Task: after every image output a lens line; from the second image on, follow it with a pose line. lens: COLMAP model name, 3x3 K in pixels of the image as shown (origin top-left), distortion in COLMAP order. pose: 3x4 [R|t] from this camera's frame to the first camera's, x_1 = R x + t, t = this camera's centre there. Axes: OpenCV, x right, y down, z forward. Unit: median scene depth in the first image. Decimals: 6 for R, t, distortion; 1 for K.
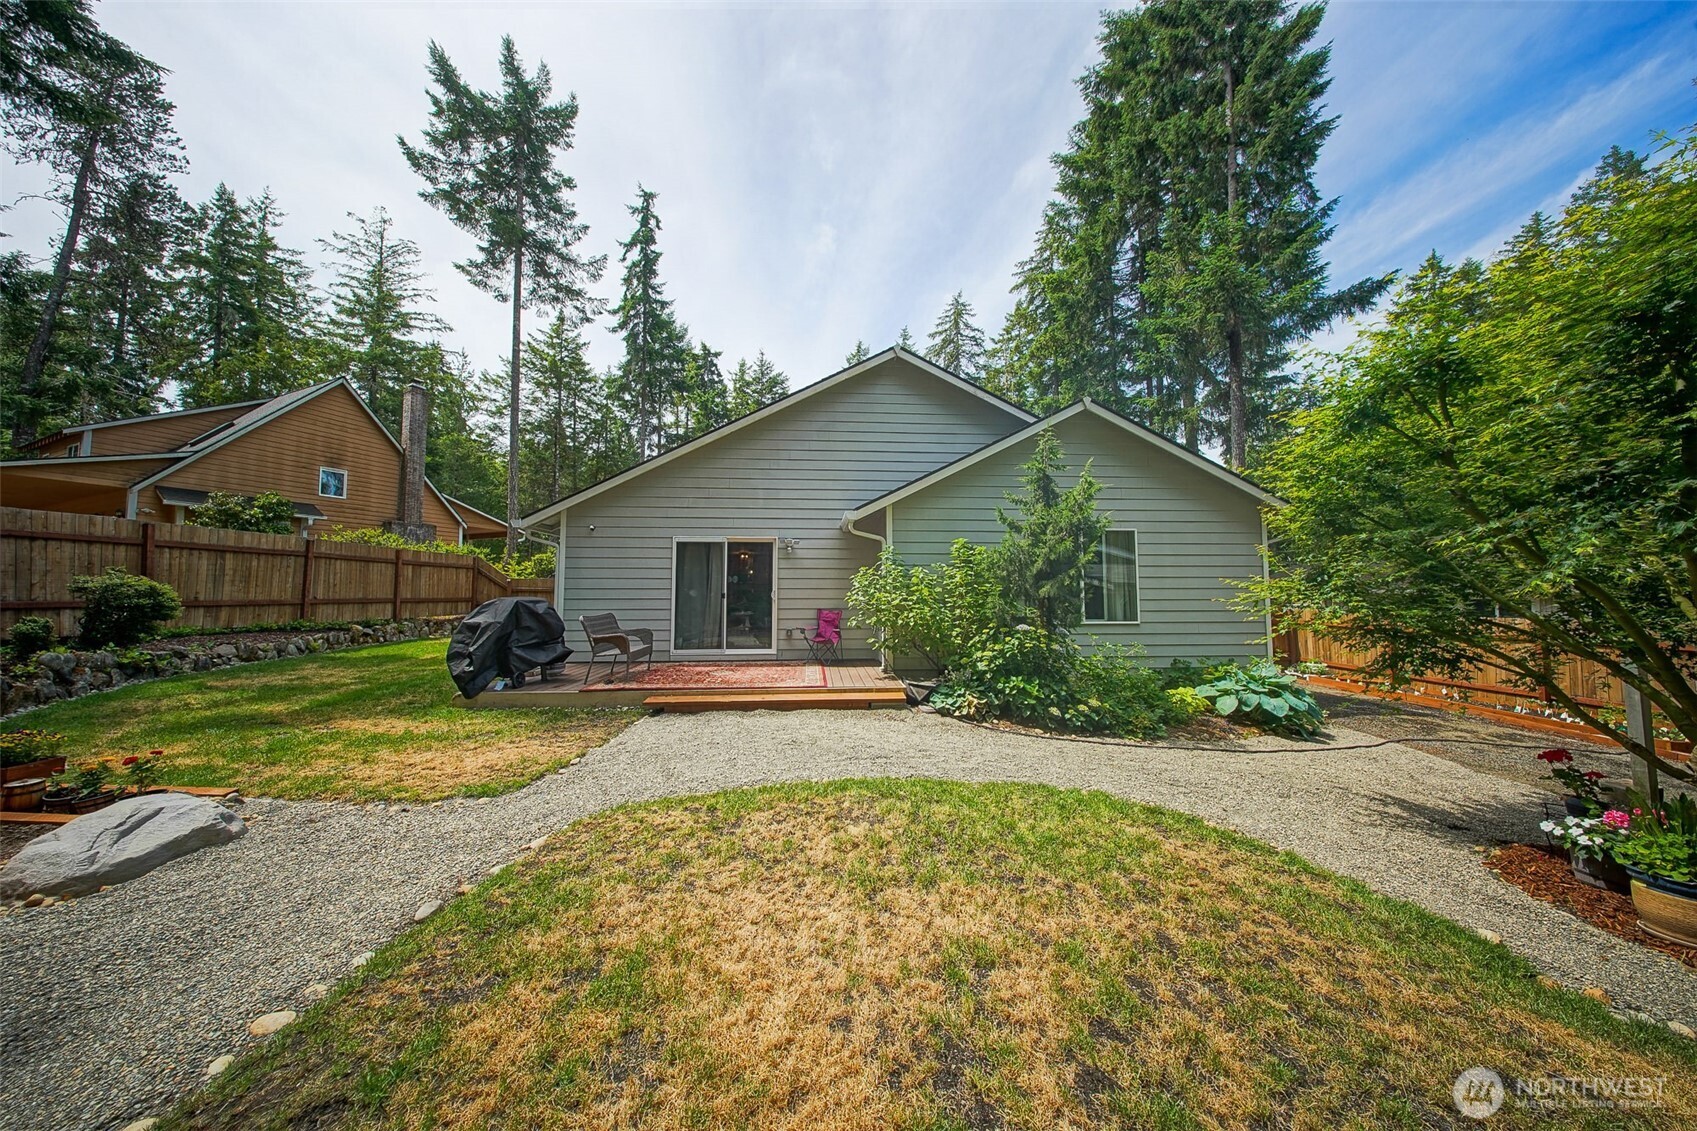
lens RADIAL K [[495.8, 0, 848.5], [0, 495.8, 565.5], [0, 0, 1]] dist [-0.003276, -0.001081]
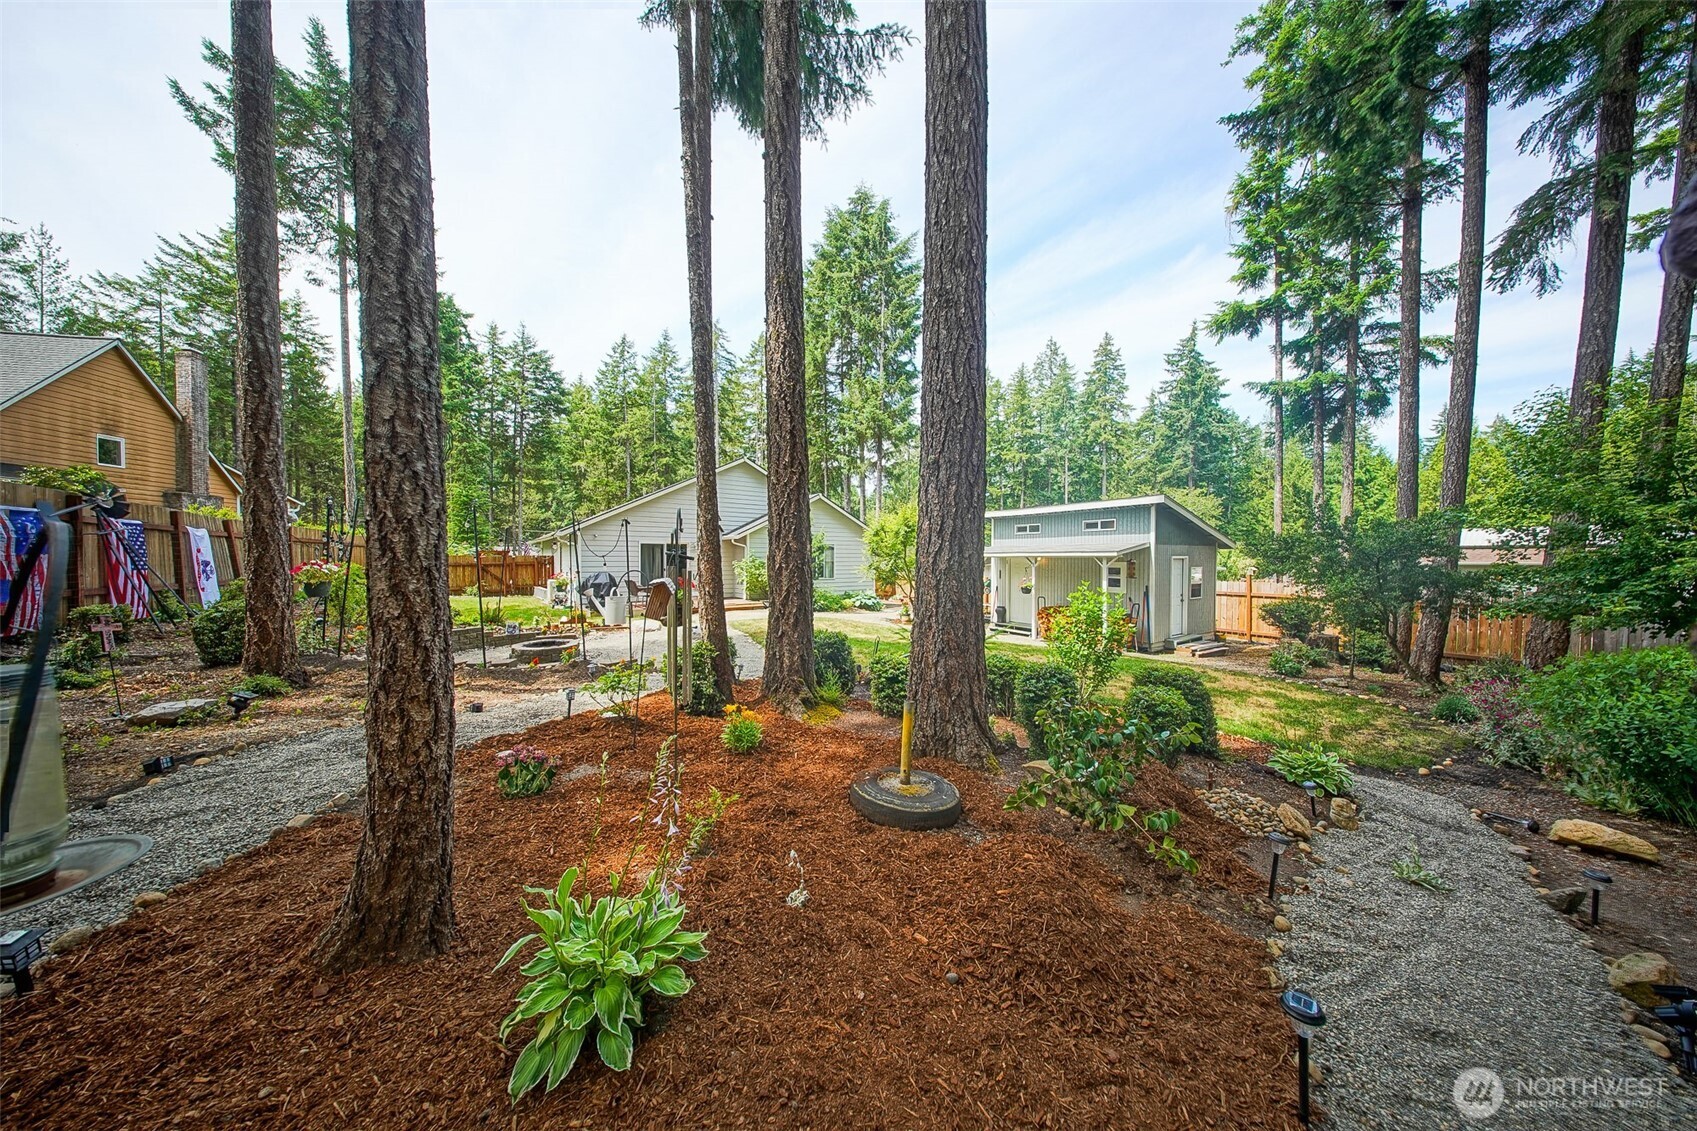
lens RADIAL K [[503.4, 0, 848.5], [0, 503.4, 565.5], [0, 0, 1]] dist [-0.003772, -0.000041]
pose [[0.848754, -0.004819, 0.528766, -0.310059], [-0.034164, 0.997370, 0.063928, -0.051780], [-0.527684, -0.072324, 0.846356, -0.526974]]
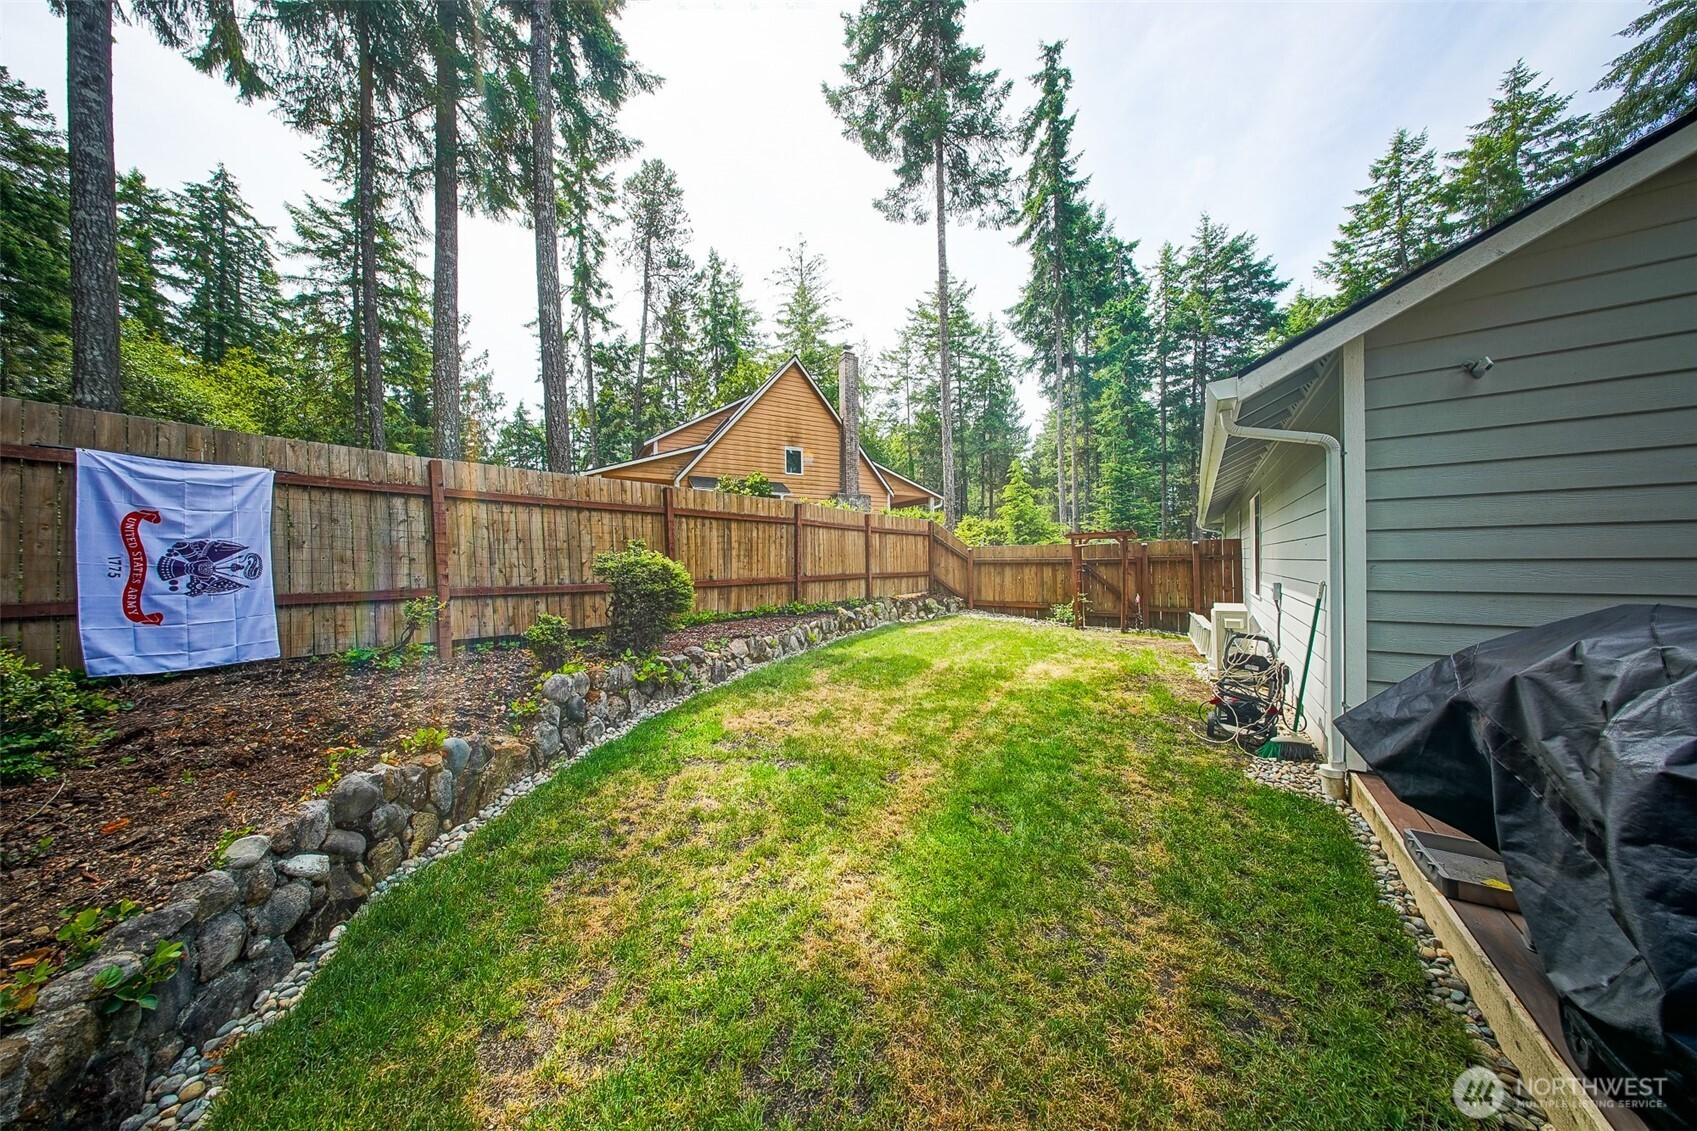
lens RADIAL K [[495.8, 0, 848.5], [0, 495.8, 565.5], [0, 0, 1]] dist [-0.003276, -0.001081]
pose [[0.781673, -0.008083, -0.623636, -0.275629], [0.048526, 0.997673, 0.047893, 0.007871], [0.621798, -0.067699, 0.780246, 0.217419]]
